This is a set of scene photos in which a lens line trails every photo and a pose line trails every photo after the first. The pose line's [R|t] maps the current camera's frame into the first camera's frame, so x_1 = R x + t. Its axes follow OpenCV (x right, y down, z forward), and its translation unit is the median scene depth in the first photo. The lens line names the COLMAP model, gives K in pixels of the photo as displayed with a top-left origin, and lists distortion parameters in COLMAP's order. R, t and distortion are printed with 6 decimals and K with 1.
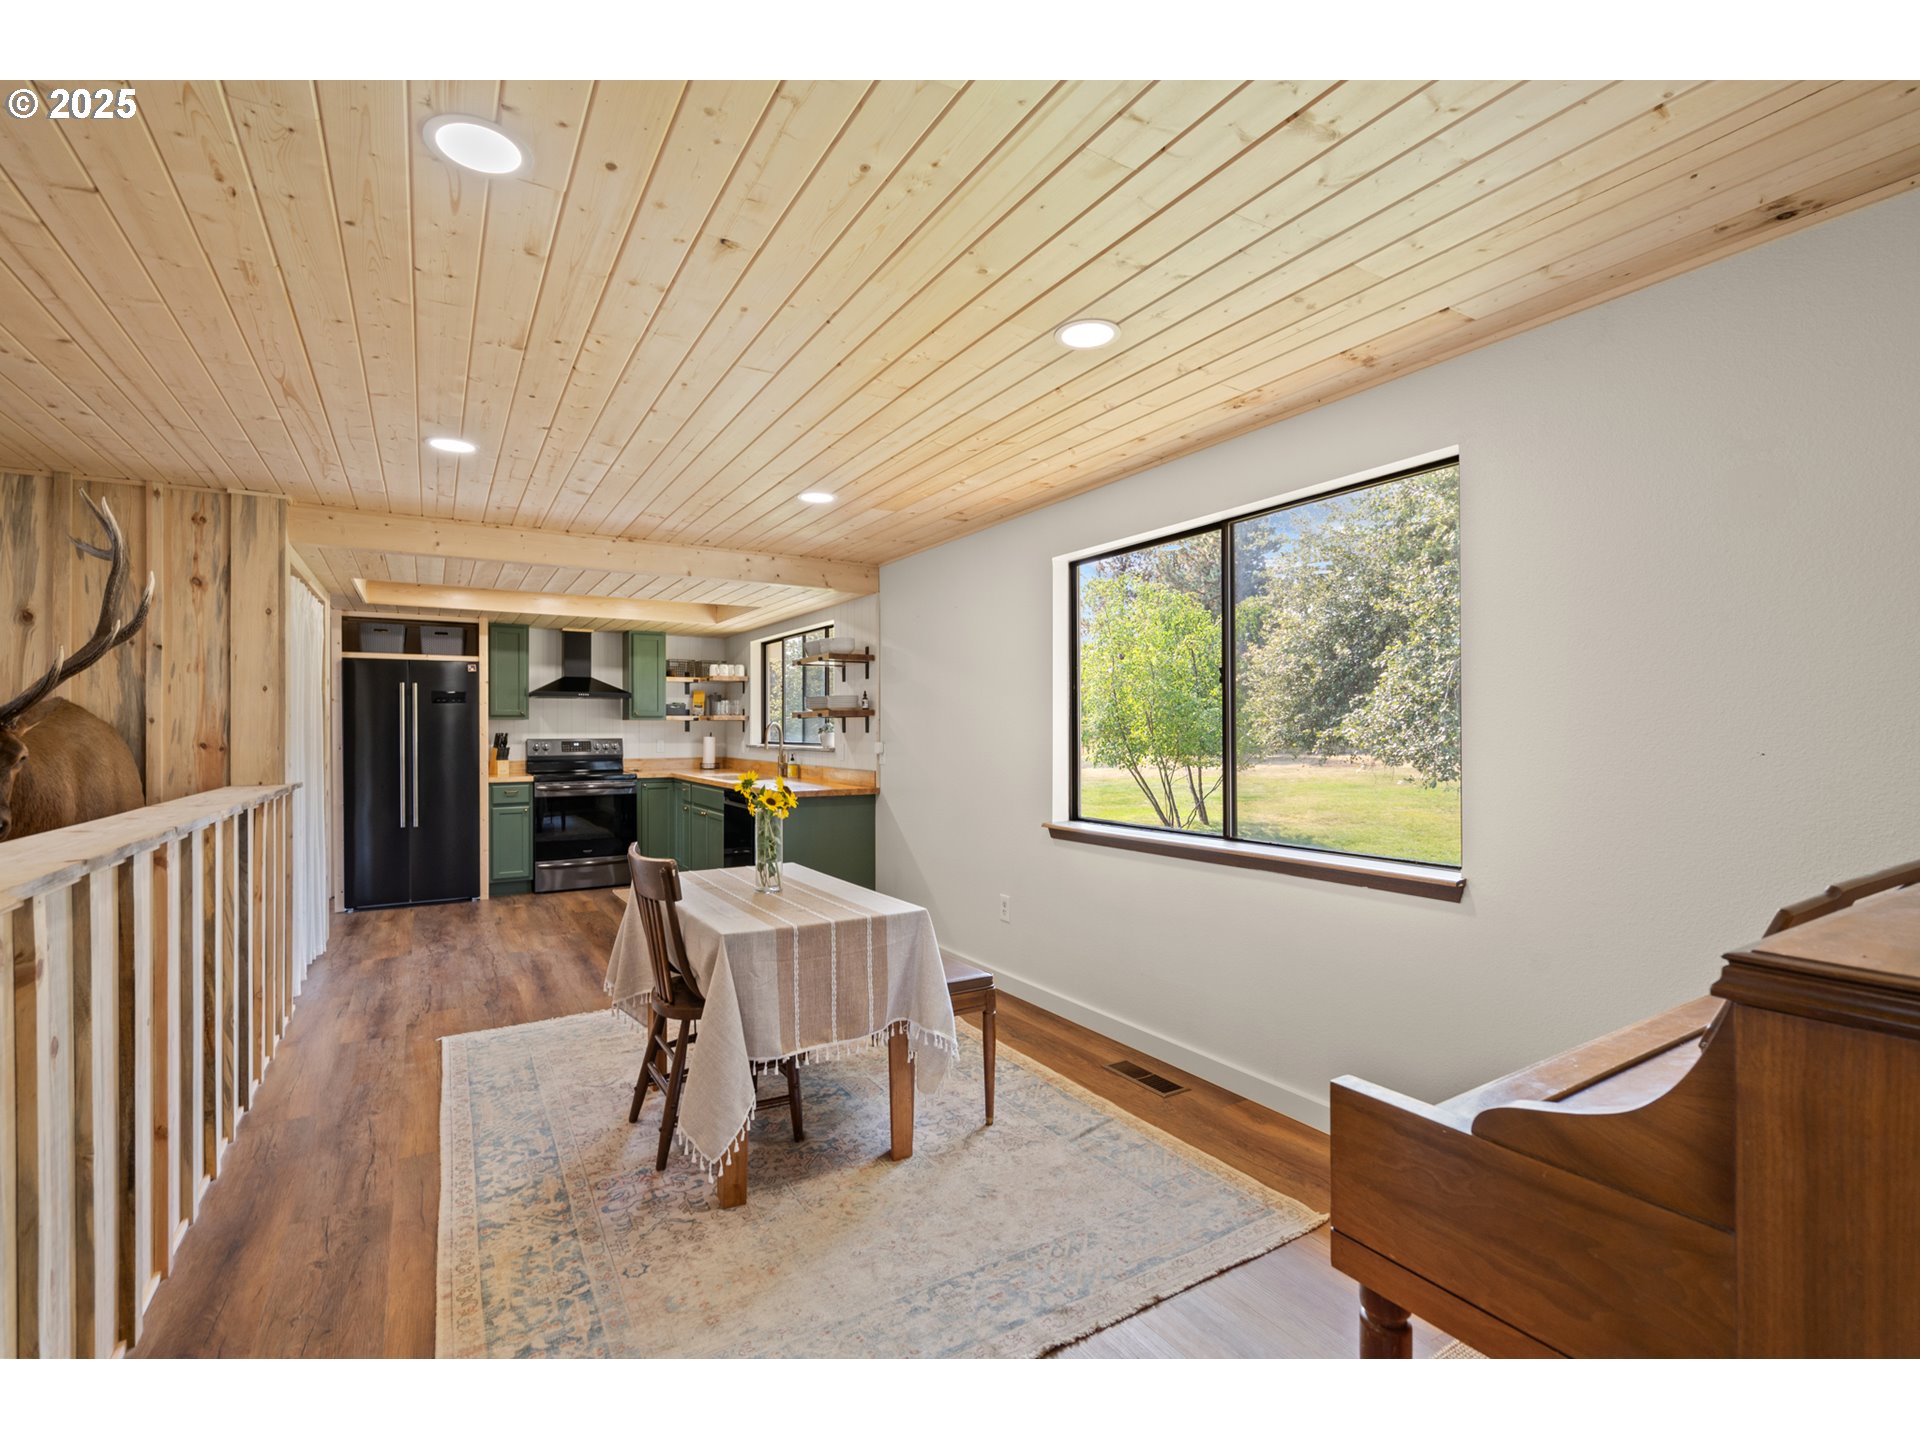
lens RADIAL K [[887.1, 0, 955.5], [0, 887.1, 732.6], [0, 0, 1]] dist [0.001021, -0.000047]
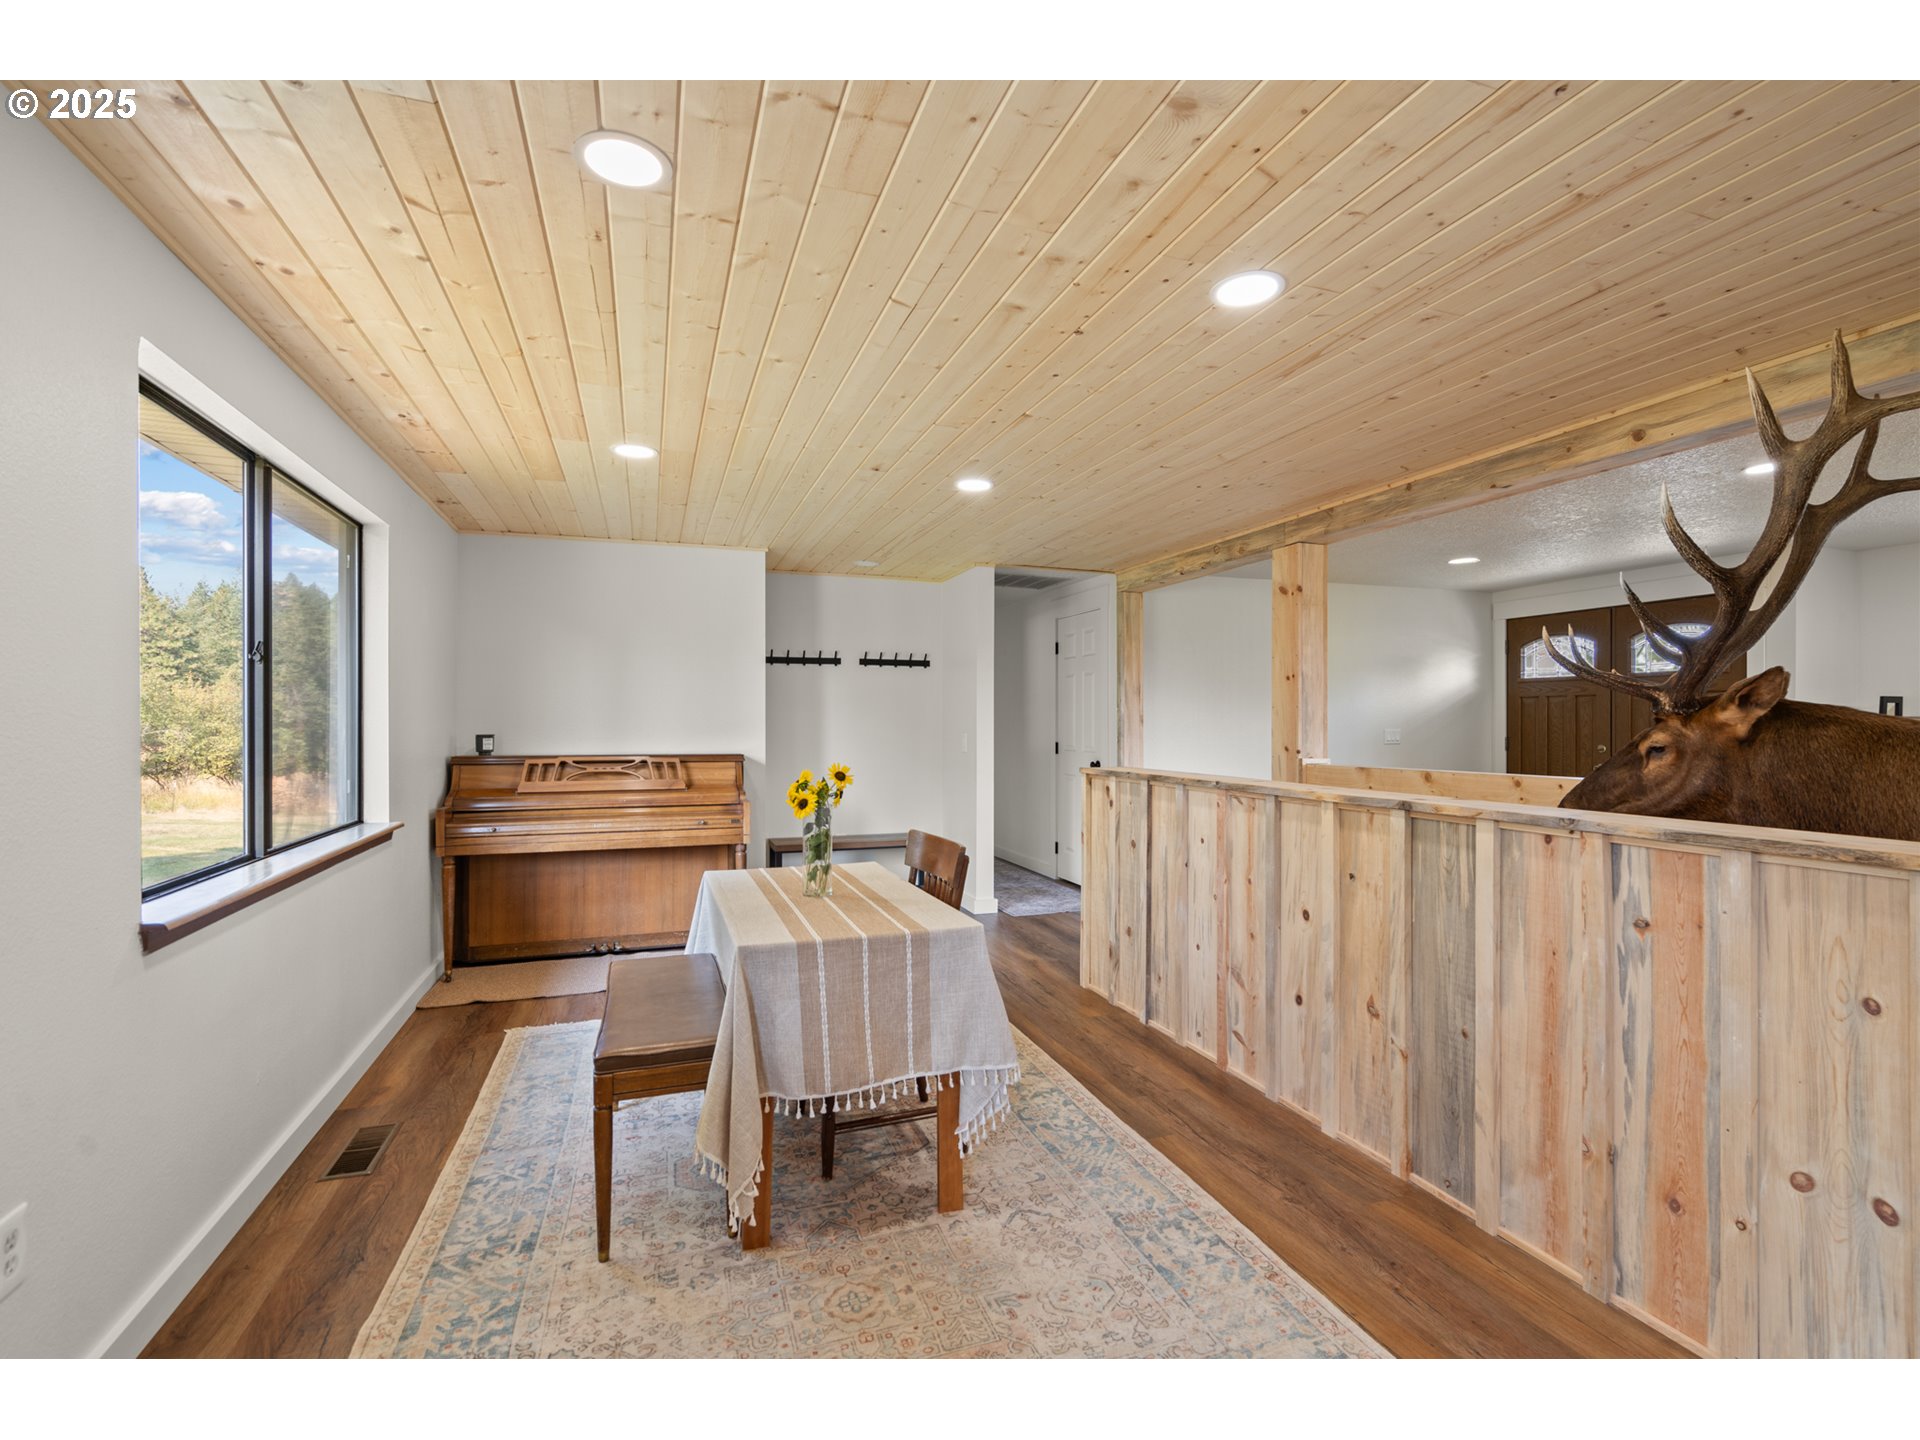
lens RADIAL K [[887.1, 0, 962.9], [0, 887.1, 724.7], [0, 0, 1]] dist [0.001021, -0.000047]
pose [[-0.981566, 0.003481, 0.191091, -0.532339], [0.004159, 0.999986, 0.003147, 0.000107], [-0.191077, 0.003883, -0.981567, 1.869672]]
